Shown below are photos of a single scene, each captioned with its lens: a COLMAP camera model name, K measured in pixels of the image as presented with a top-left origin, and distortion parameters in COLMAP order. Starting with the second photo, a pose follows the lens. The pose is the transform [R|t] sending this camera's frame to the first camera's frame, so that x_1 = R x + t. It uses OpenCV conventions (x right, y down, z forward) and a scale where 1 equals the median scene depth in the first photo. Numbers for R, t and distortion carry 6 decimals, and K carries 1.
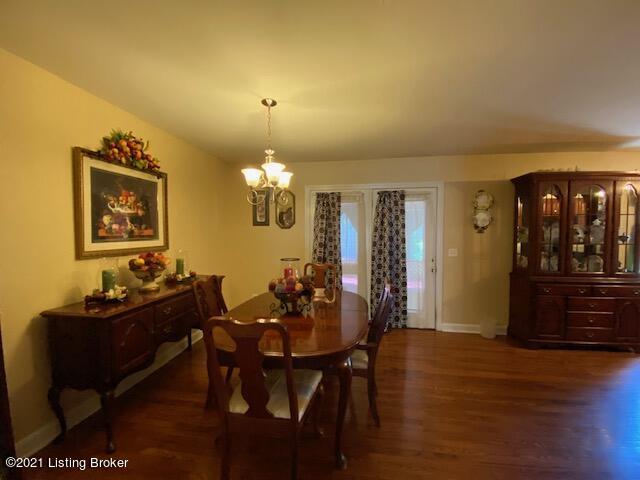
lens RADIAL K [[259.7, 0, 304.5], [0, 259.7, 241.4], [0, 0, 1]] dist [0.002909, -0.011078]
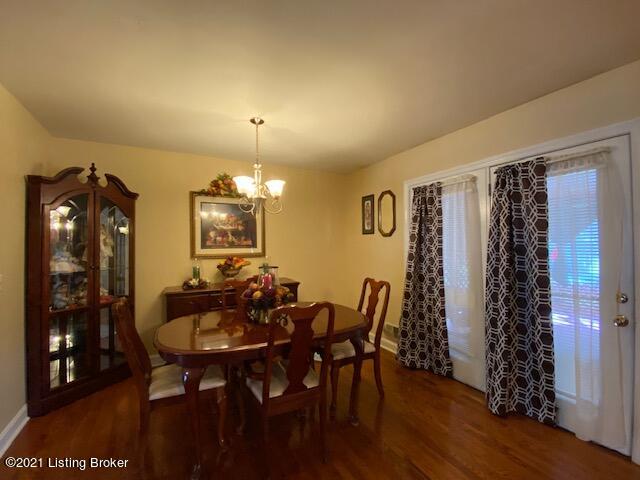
lens RADIAL K [[286.5, 0, 317.1], [0, 286.5, 240.5], [0, 0, 1]] dist [-0.000248, -0.008360]
pose [[0.595013, -0.020215, -0.803462, 0.580199], [-0.020478, 0.998978, -0.040299, 0.004960], [0.803455, 0.040431, 0.593991, 0.304592]]
